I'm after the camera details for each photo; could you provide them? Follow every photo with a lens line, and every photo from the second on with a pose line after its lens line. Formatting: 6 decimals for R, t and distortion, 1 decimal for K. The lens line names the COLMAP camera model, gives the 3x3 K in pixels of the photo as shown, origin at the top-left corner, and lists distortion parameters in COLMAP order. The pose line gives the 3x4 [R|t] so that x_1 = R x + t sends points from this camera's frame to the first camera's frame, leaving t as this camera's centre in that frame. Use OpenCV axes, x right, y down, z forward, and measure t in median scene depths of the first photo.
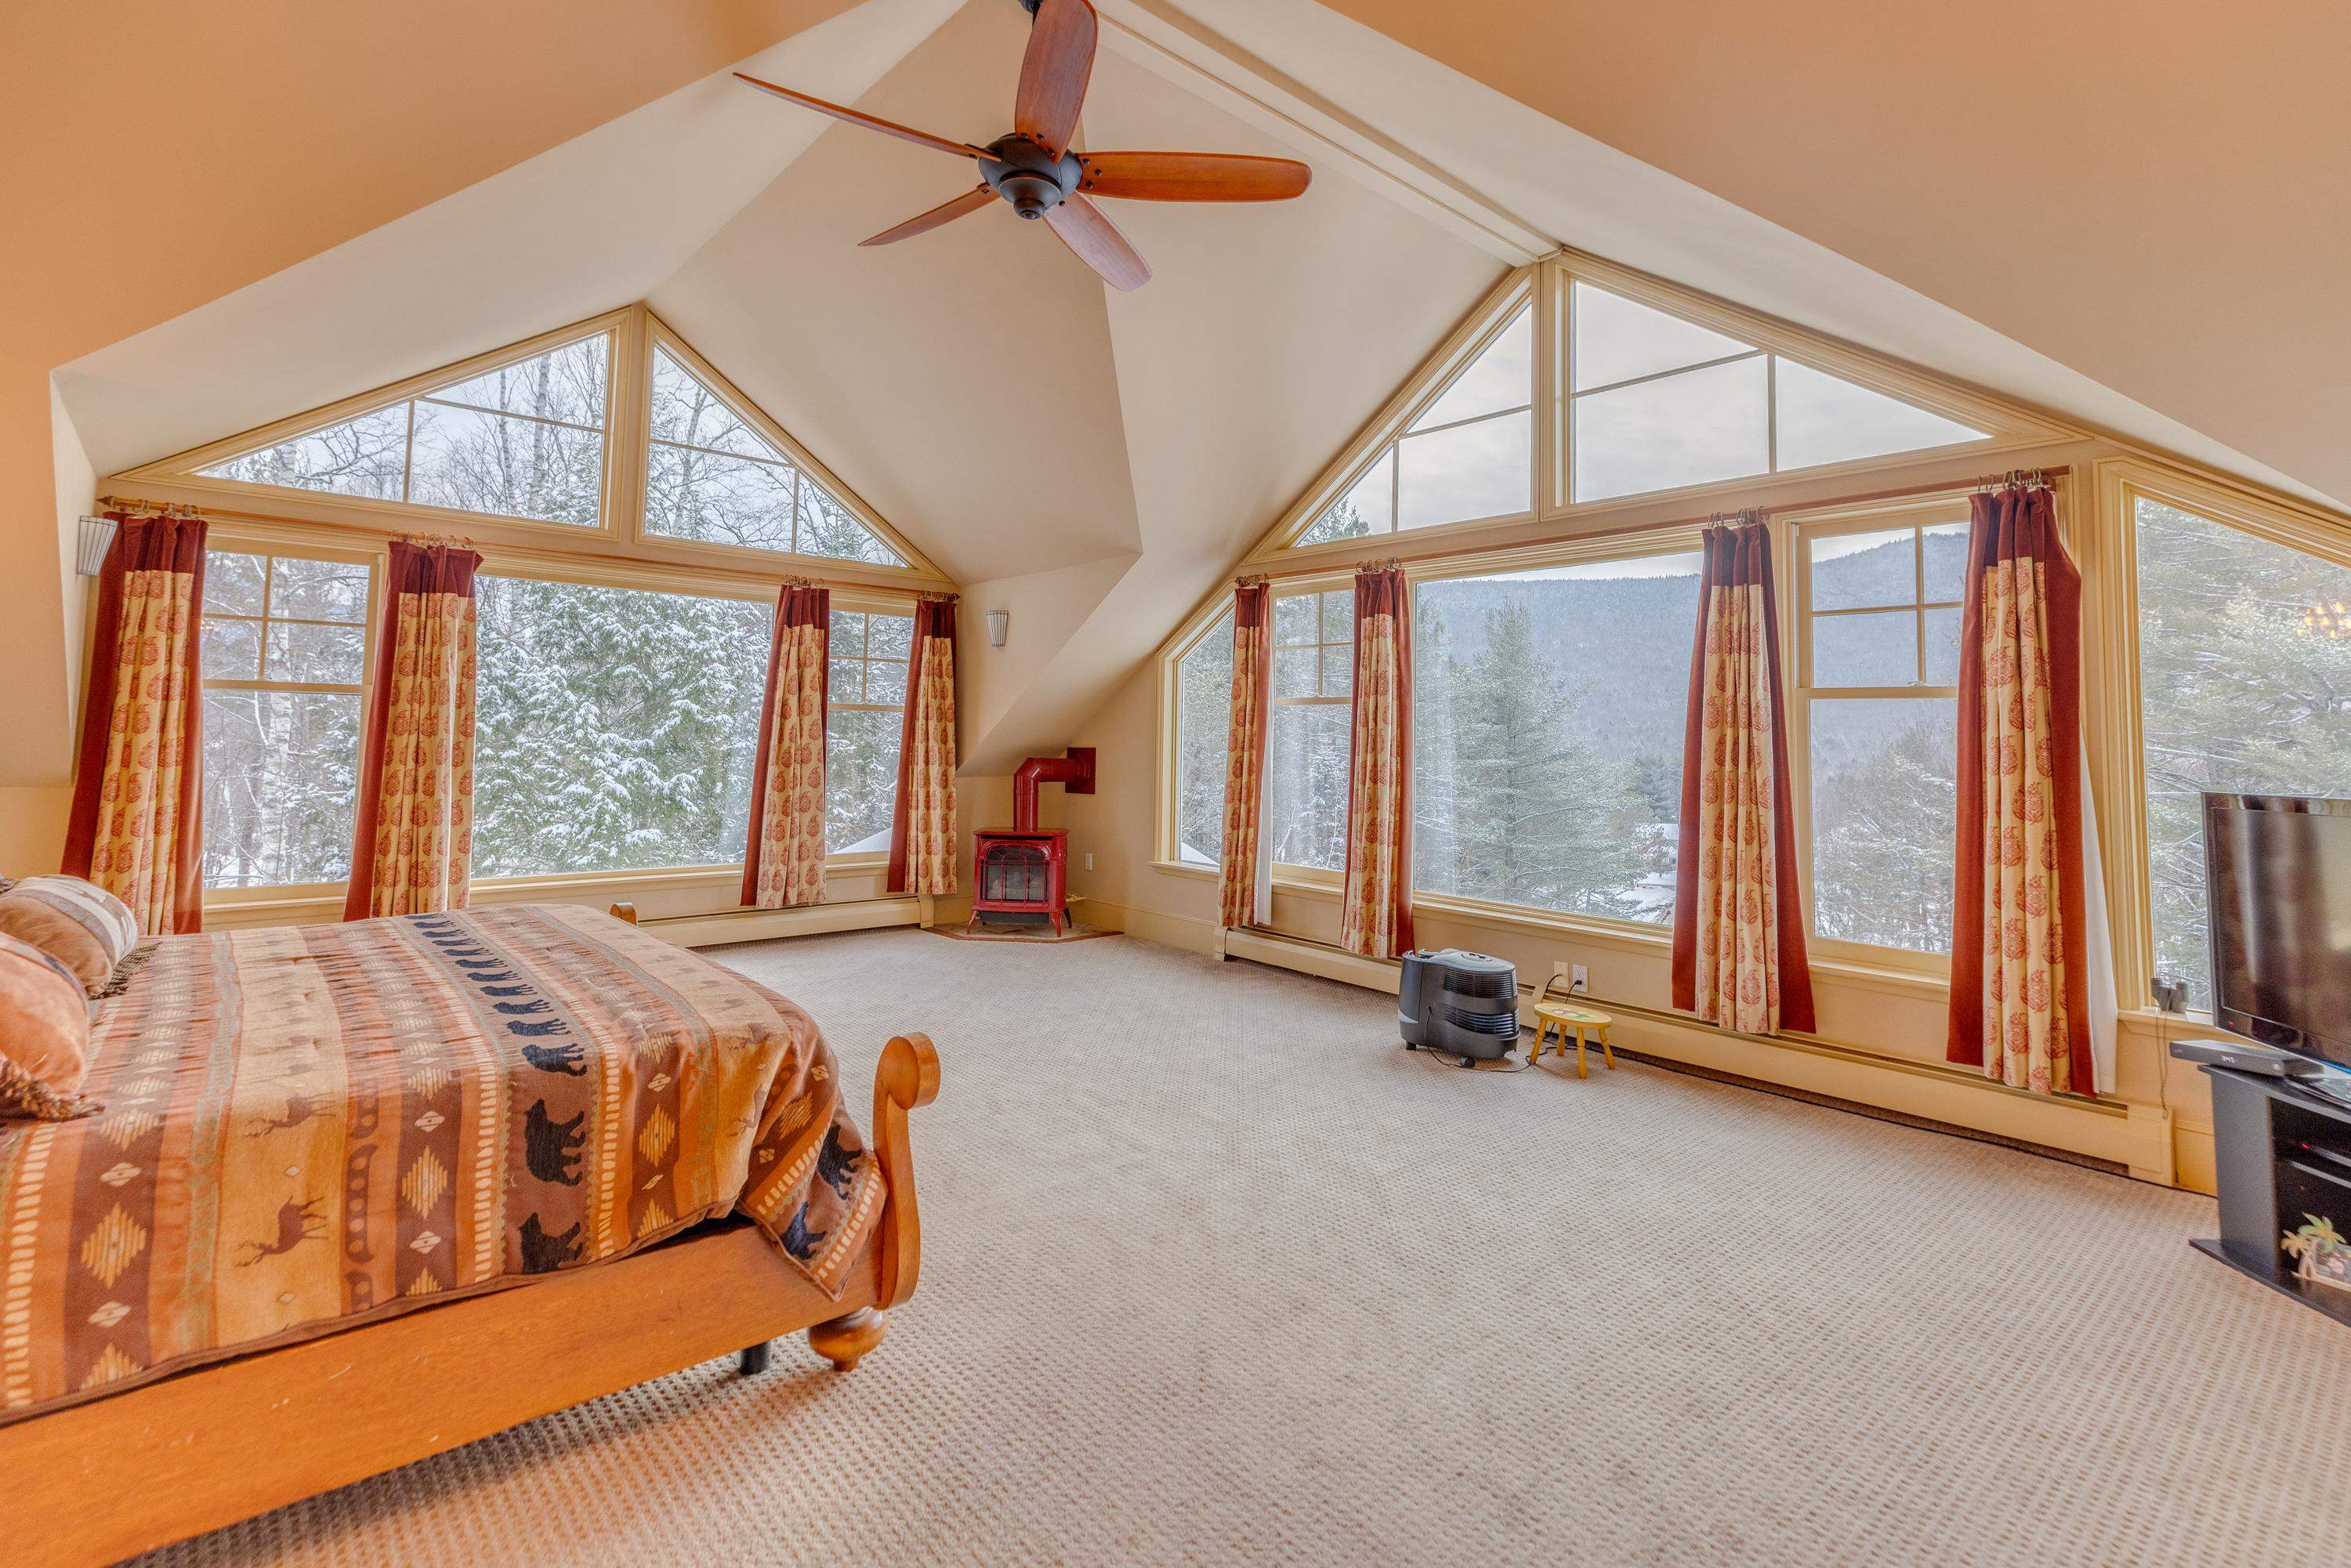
lens RADIAL K [[1100.7, 0, 1192.2], [0, 1100.7, 672.3], [0, 0, 1]] dist [0.001981, 0.000755]
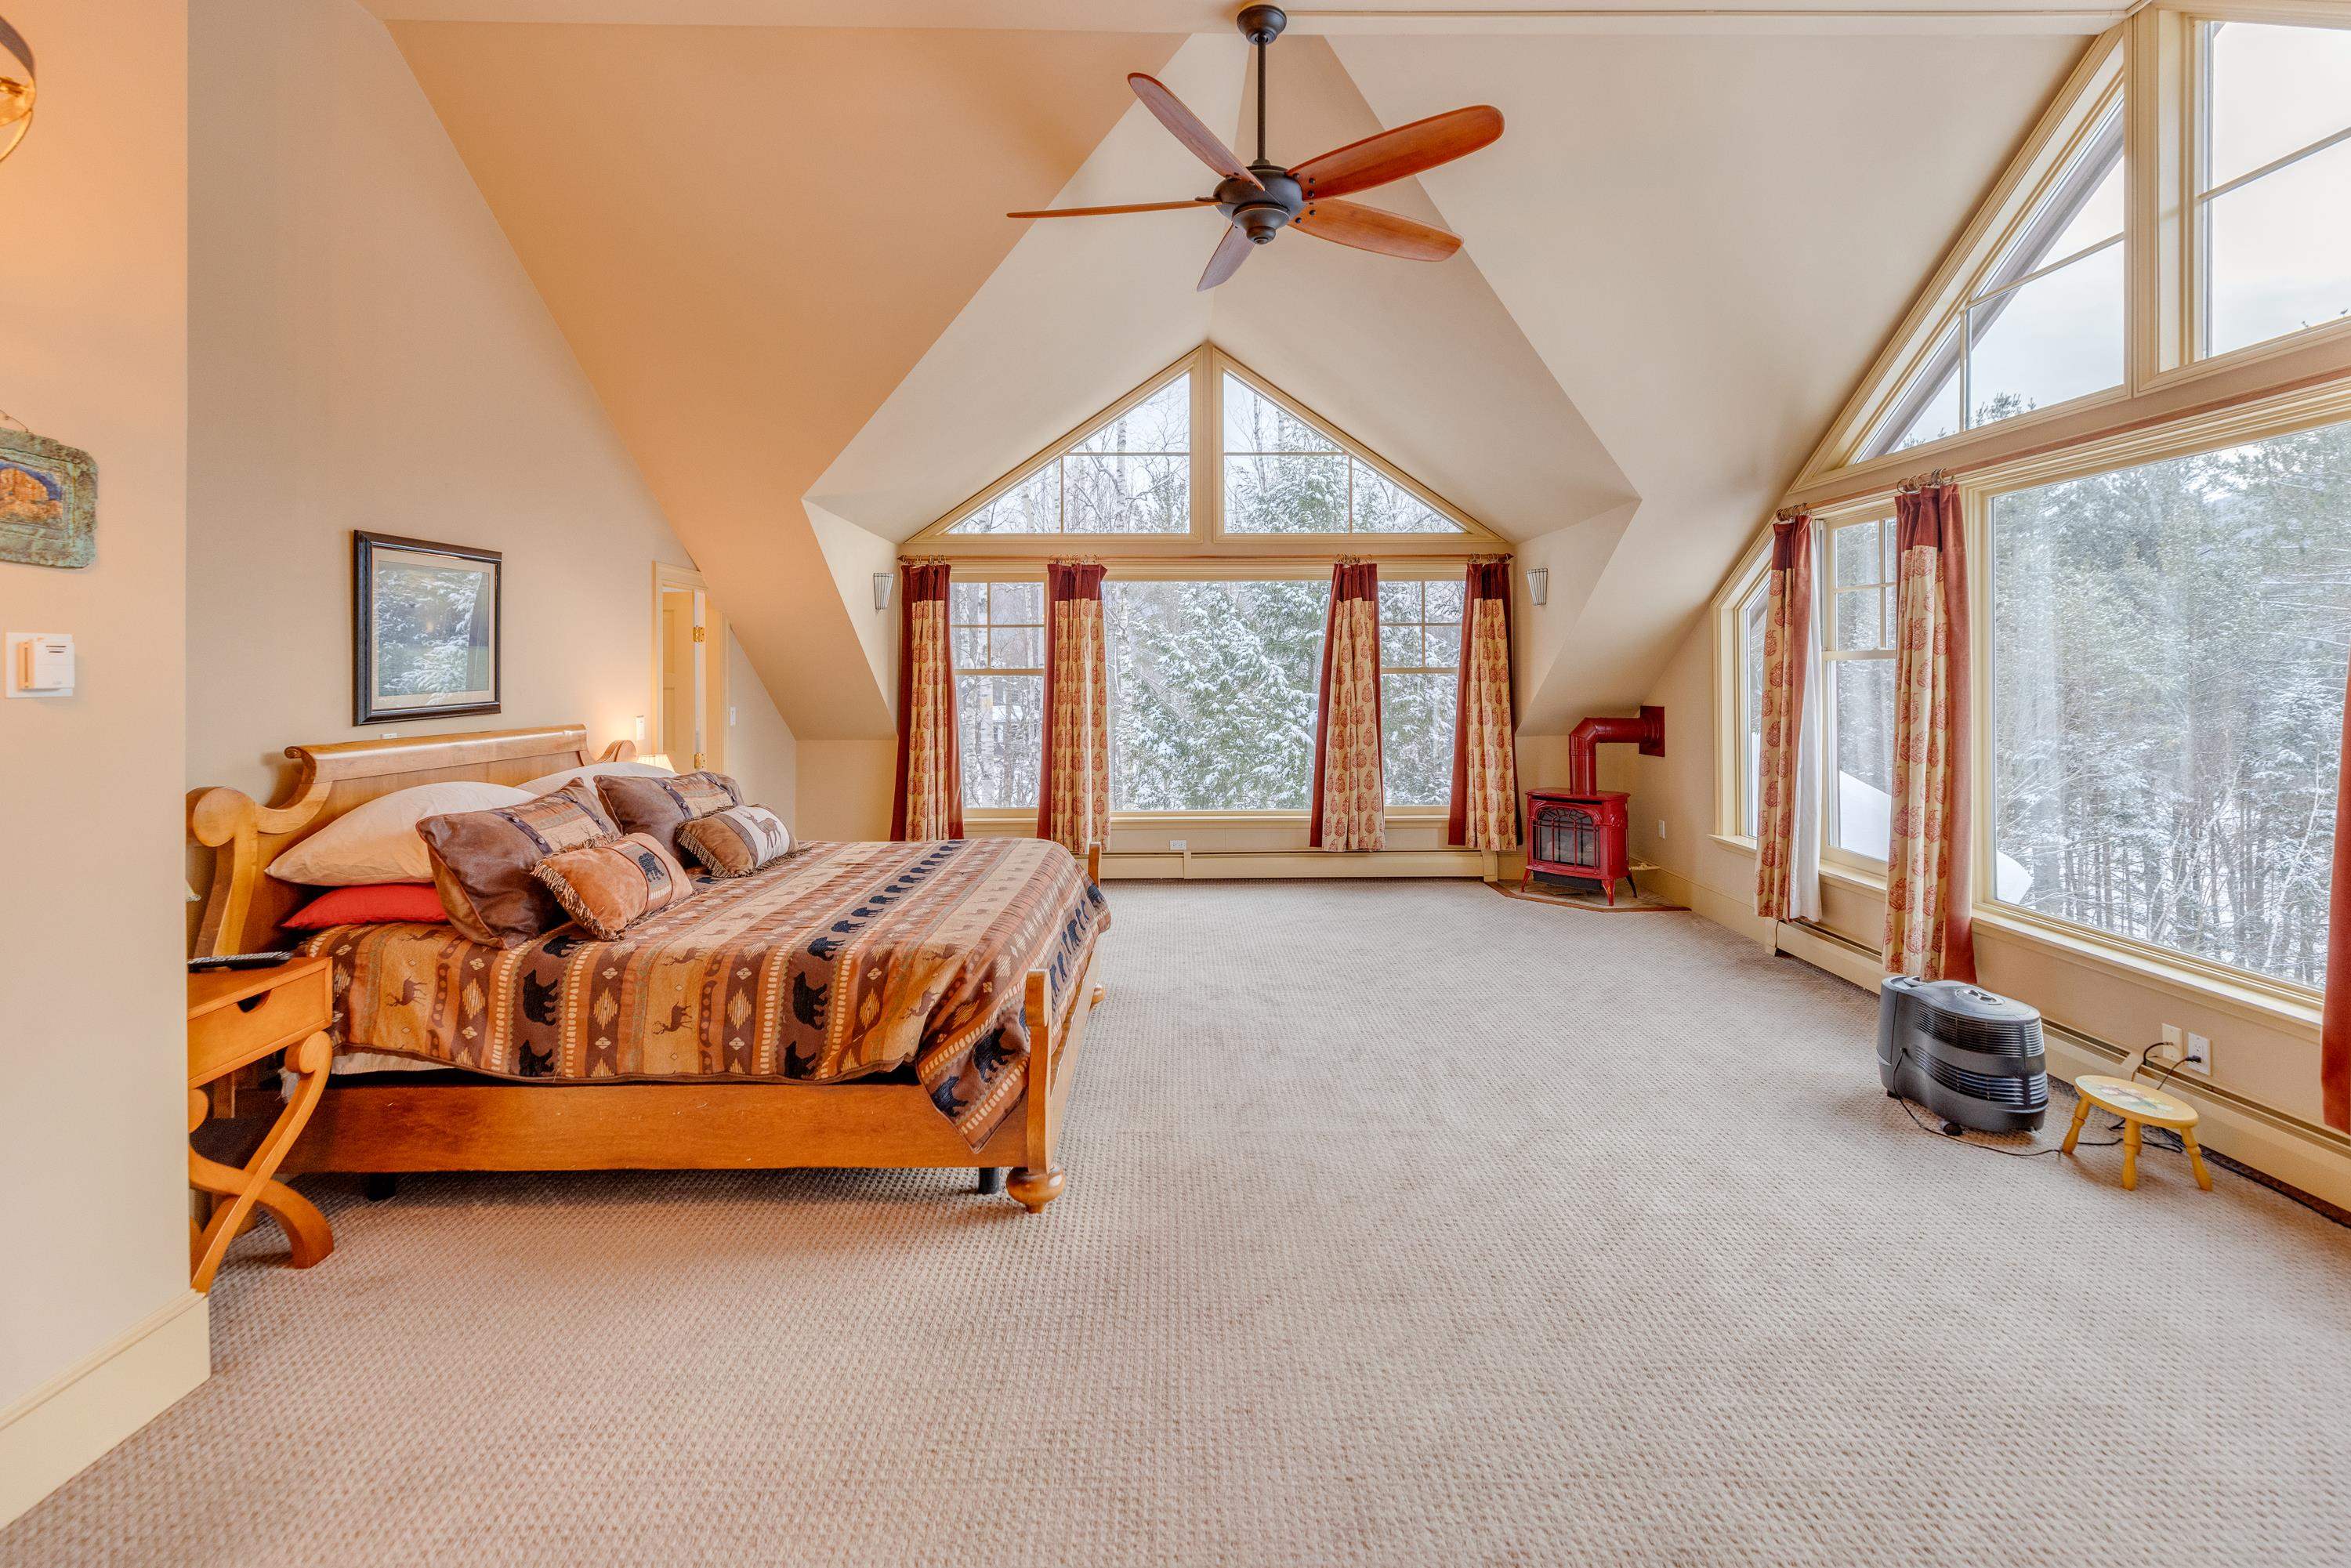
lens RADIAL K [[1100.7, 0, 1192.2], [0, 1100.7, 672.3], [0, 0, 1]] dist [0.001981, 0.000755]
pose [[0.756400, -0.021507, -0.653756, 0.300423], [0.058728, 0.997656, 0.035127, -0.021682], [0.651468, -0.064964, 0.755890, 0.068829]]
